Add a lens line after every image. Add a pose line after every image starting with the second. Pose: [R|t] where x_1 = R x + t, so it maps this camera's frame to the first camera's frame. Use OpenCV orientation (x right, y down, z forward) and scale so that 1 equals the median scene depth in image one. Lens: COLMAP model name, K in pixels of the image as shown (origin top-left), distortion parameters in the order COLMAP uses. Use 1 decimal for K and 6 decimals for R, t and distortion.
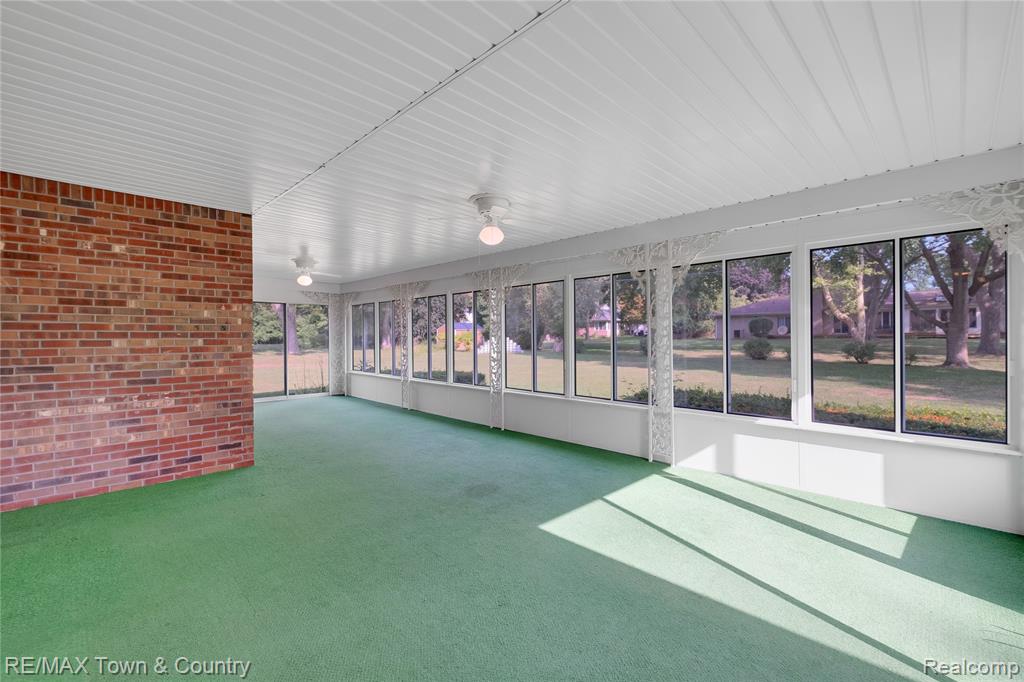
lens RADIAL K [[451.7, 0, 512.4], [0, 451.7, 336.0], [0, 0, 1]] dist [0.000100, -0.000709]
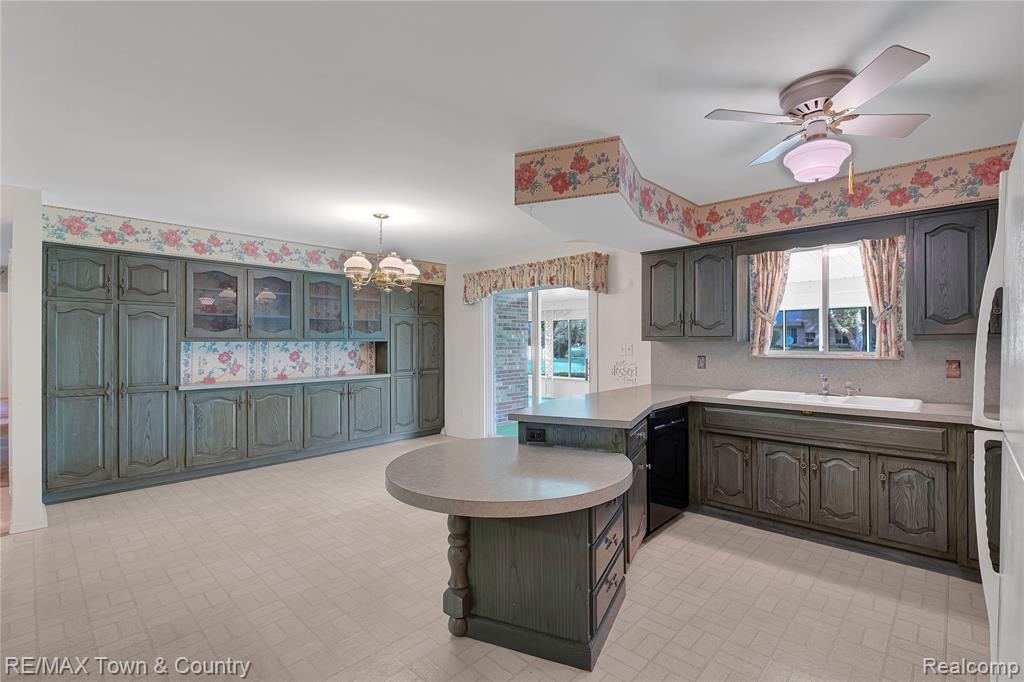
lens RADIAL K [[462.0, 0, 540.1], [0, 462.0, 341.3], [0, 0, 1]] dist [0.000039, -0.000243]
pose [[0.998702, 0.003765, 0.050802, -0.647588], [-0.003355, 0.999961, -0.008153, -0.014212], [-0.050831, 0.007972, 0.998675, -0.877667]]
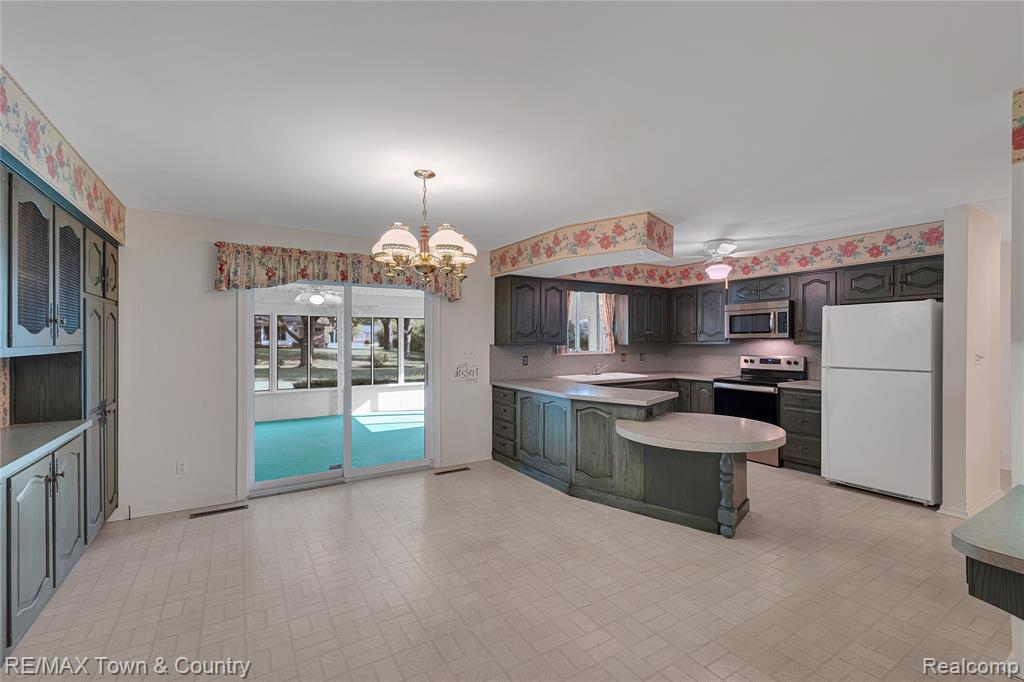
lens RADIAL K [[441.8, 0, 514.6], [0, 441.8, 340.6], [0, 0, 1]] dist [0.001773, -0.006293]
pose [[0.232999, 0.004207, 0.972468, -1.499257], [0.009365, 0.999935, -0.006570, -0.029252], [-0.972432, 0.010638, 0.232944, -0.207002]]
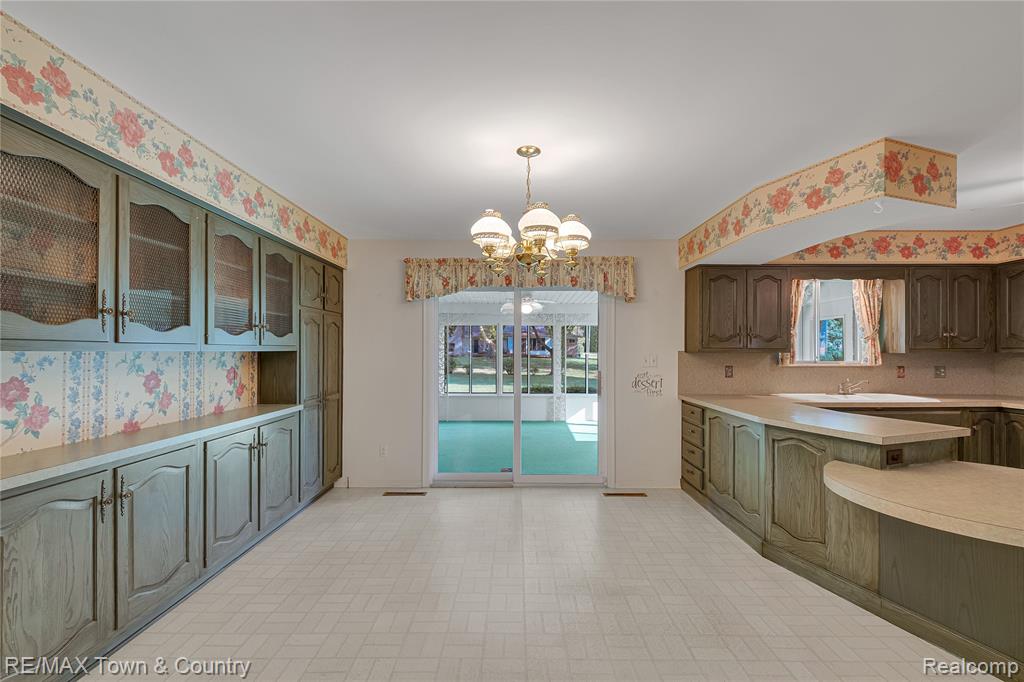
lens RADIAL K [[444.2, 0, 514.3], [0, 444.2, 351.1], [0, 0, 1]] dist [0.003935, -0.007401]
pose [[0.714856, 0.008369, 0.699222, -1.319265], [-0.000854, 0.999938, -0.011095, -0.015101], [-0.699271, 0.007335, 0.714819, -0.322715]]
